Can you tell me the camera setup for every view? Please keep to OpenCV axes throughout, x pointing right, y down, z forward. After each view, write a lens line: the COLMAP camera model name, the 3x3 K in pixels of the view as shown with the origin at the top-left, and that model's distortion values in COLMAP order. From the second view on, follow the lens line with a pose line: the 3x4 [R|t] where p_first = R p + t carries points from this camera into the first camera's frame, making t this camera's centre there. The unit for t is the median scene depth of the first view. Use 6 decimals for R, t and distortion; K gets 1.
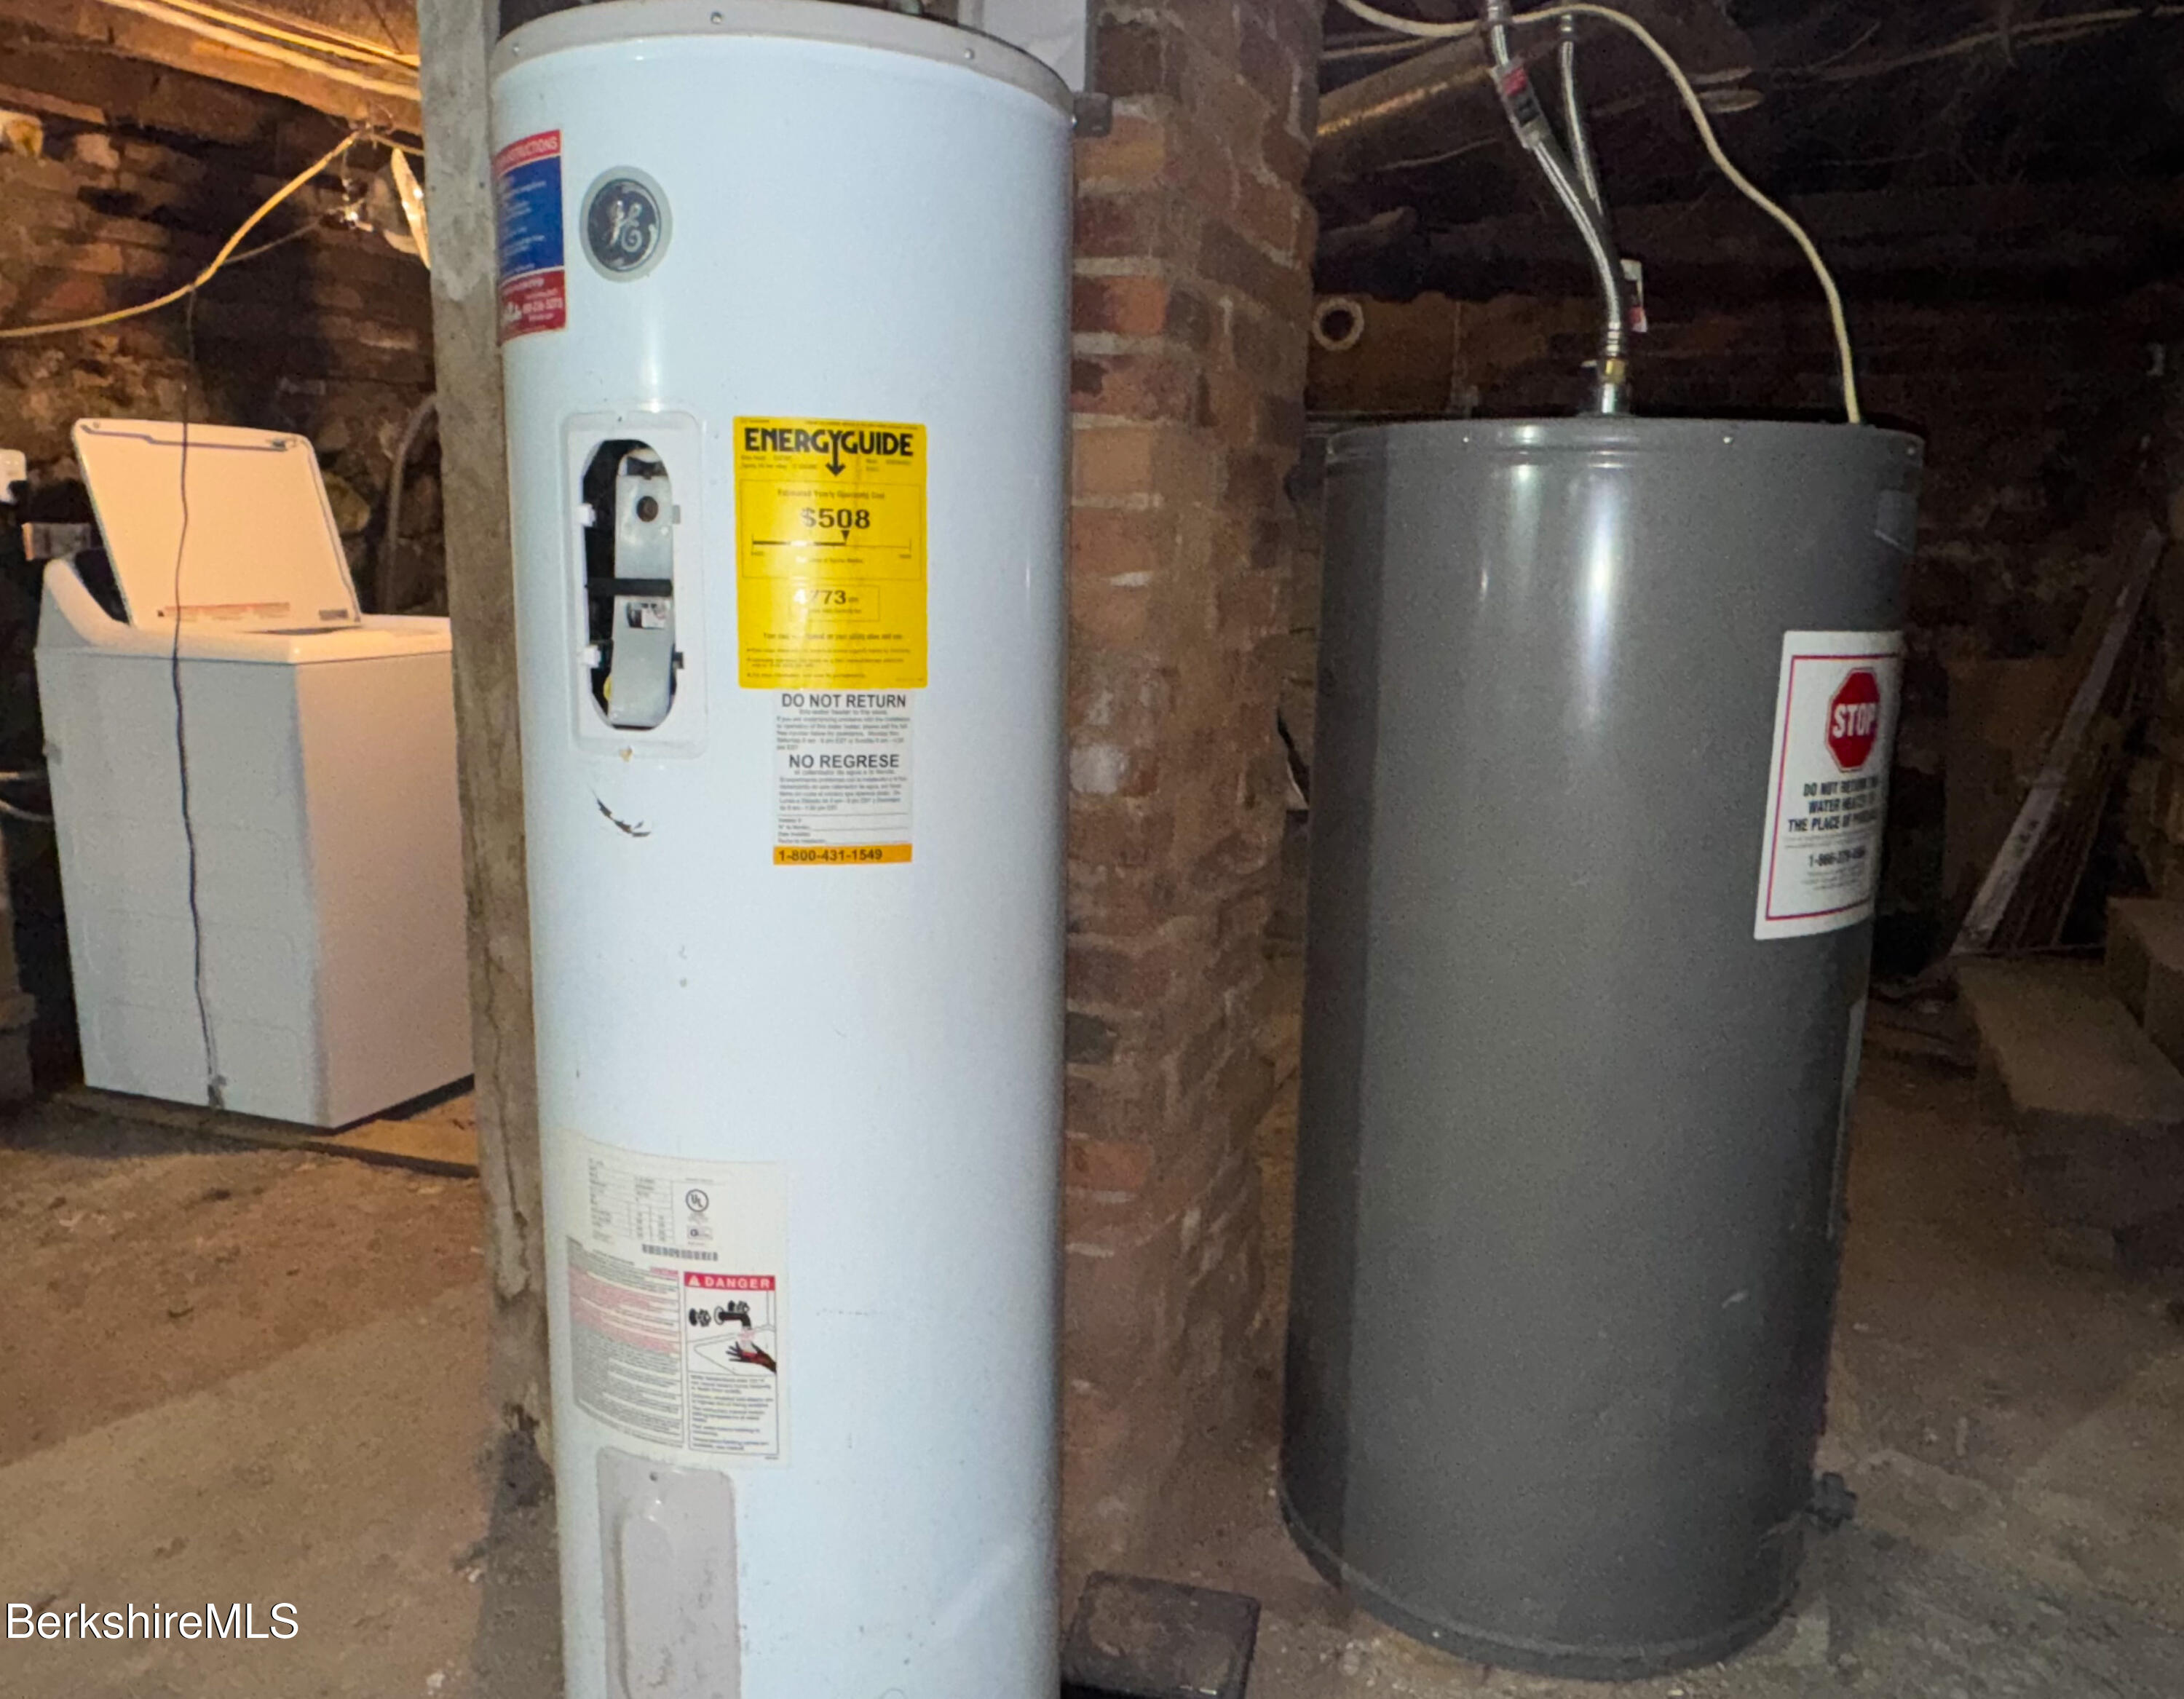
lens RADIAL K [[1621.7, 0, 1090.2], [0, 1621.7, 849.7], [0, 0, 1]] dist [0.000299, 0.001320]
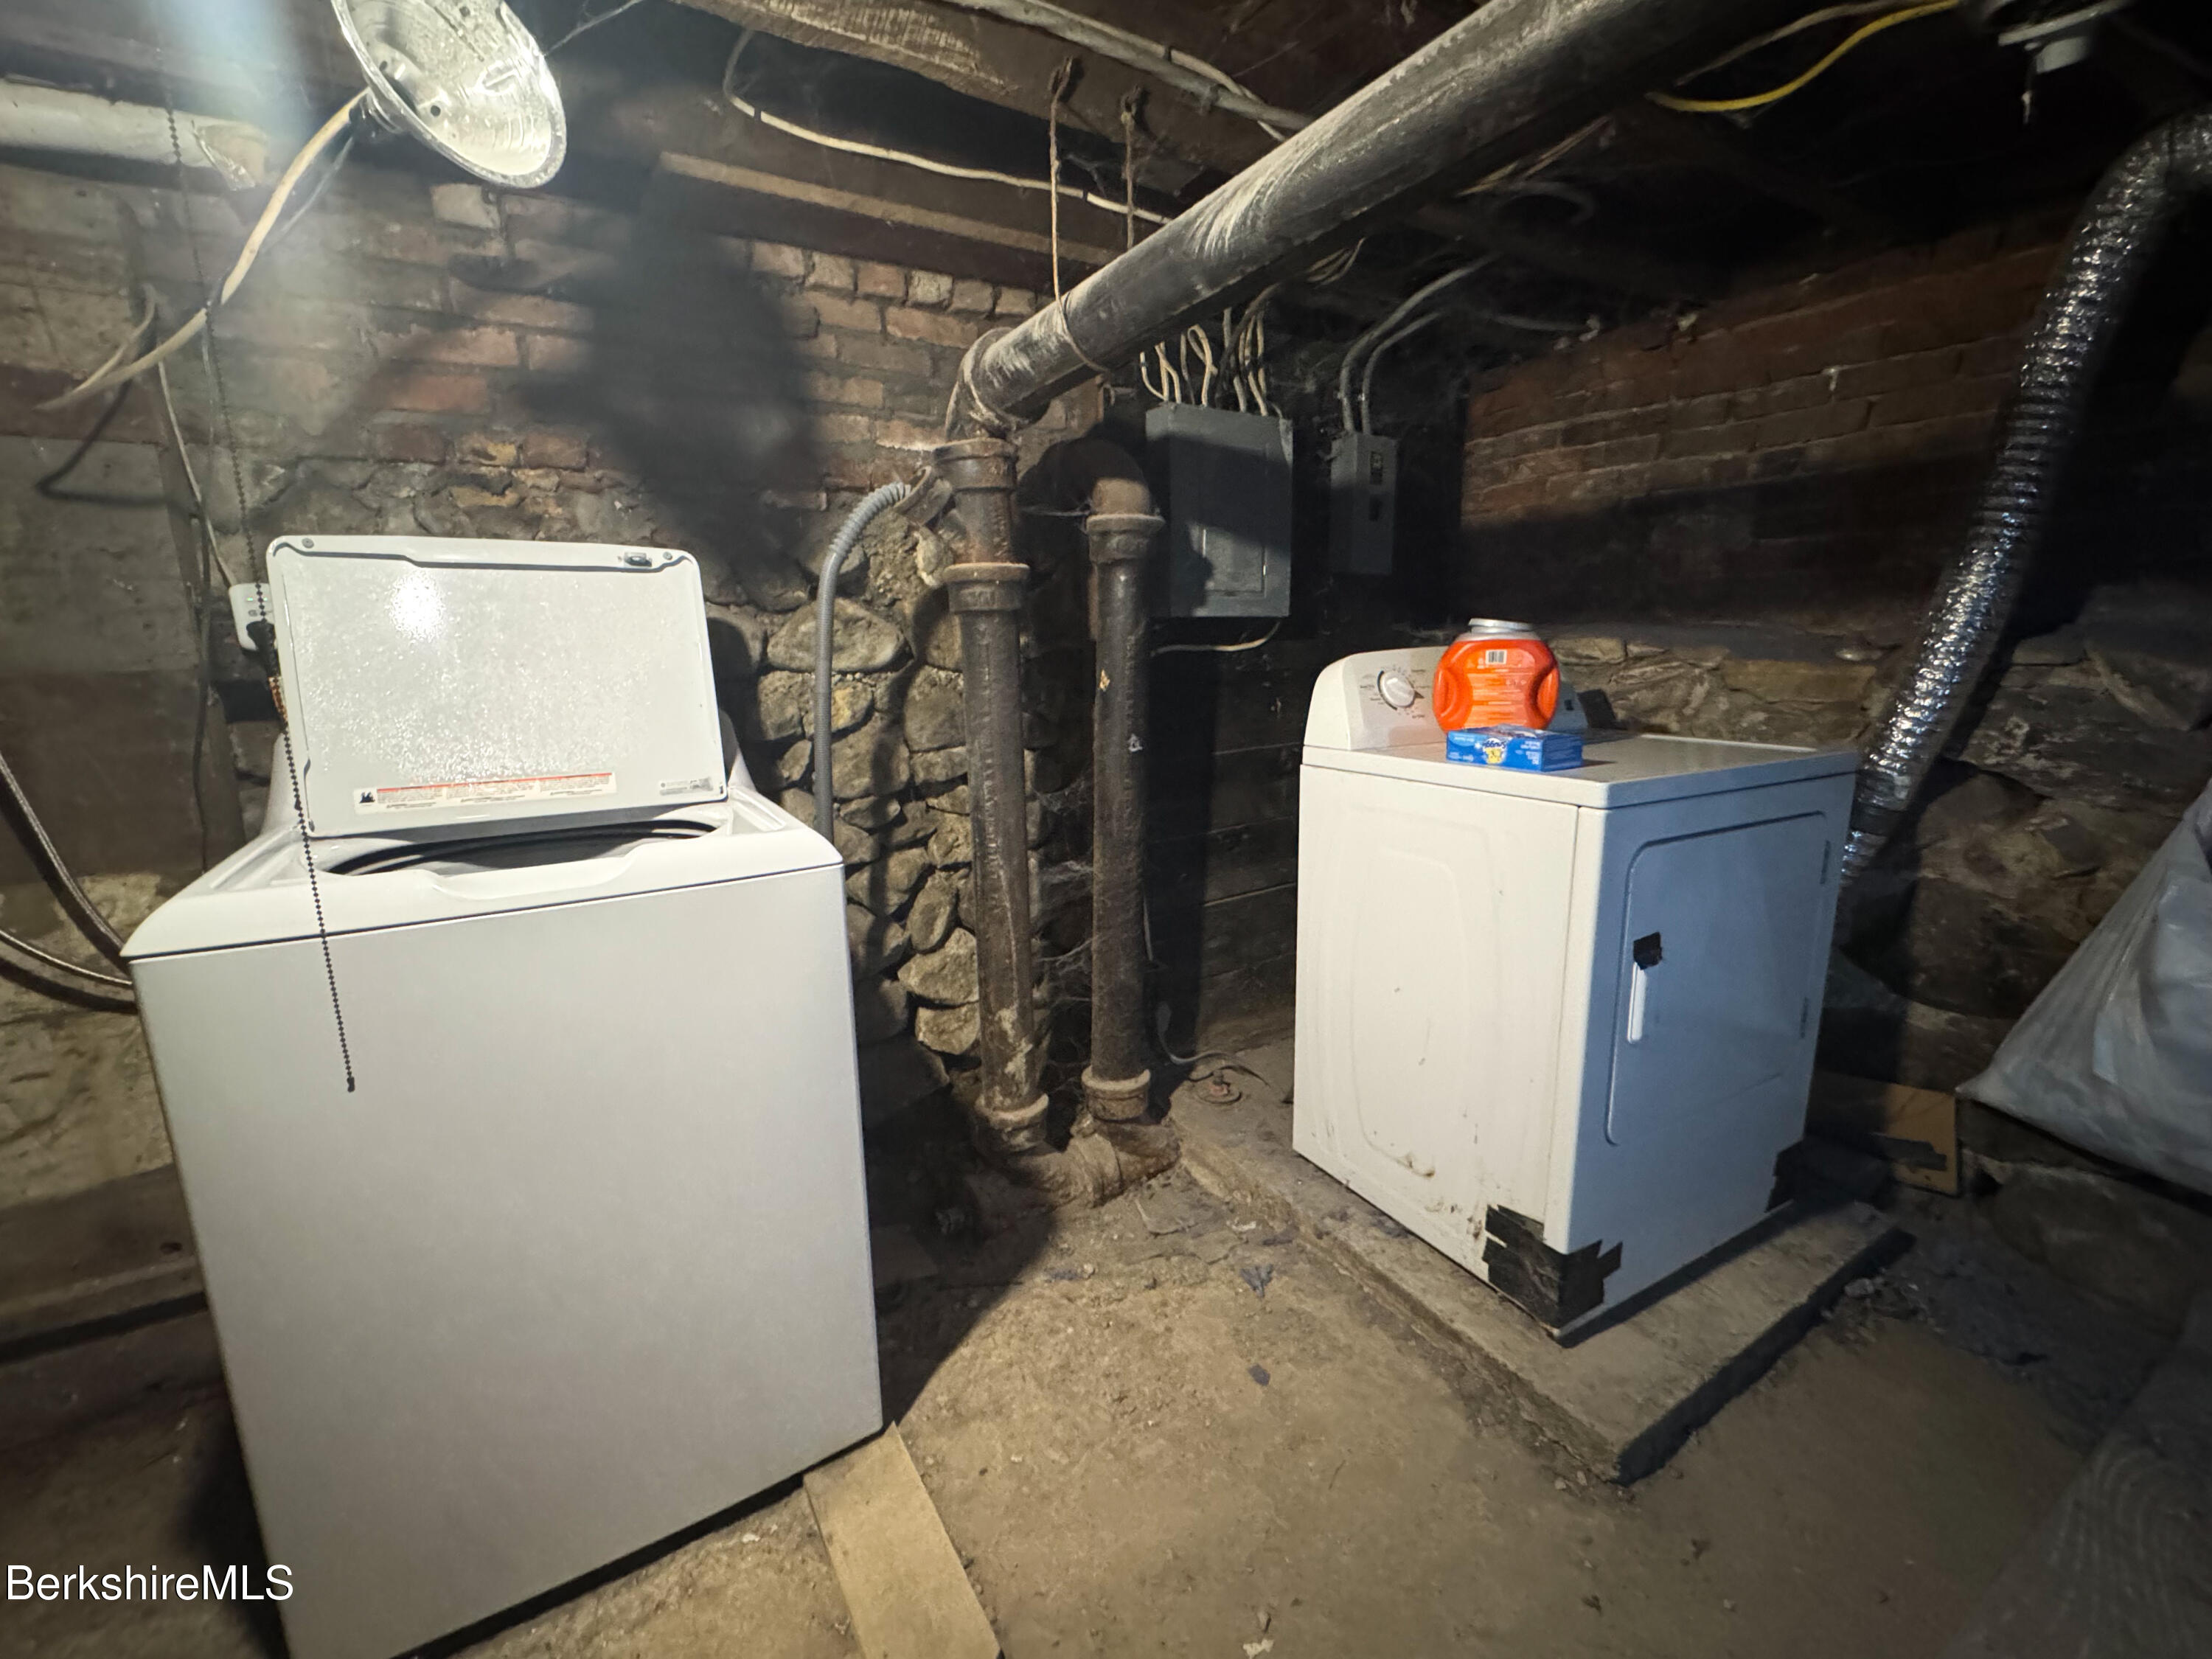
lens RADIAL K [[891.8, 0, 1106.6], [0, 891.8, 820.4], [0, 0, 1]] dist [-0.000567, -0.000014]
pose [[0.789839, 0.106562, -0.603985, -0.061446], [-0.100904, 0.993949, 0.043409, -0.173477], [0.604956, 0.026658, 0.795812, 0.818528]]
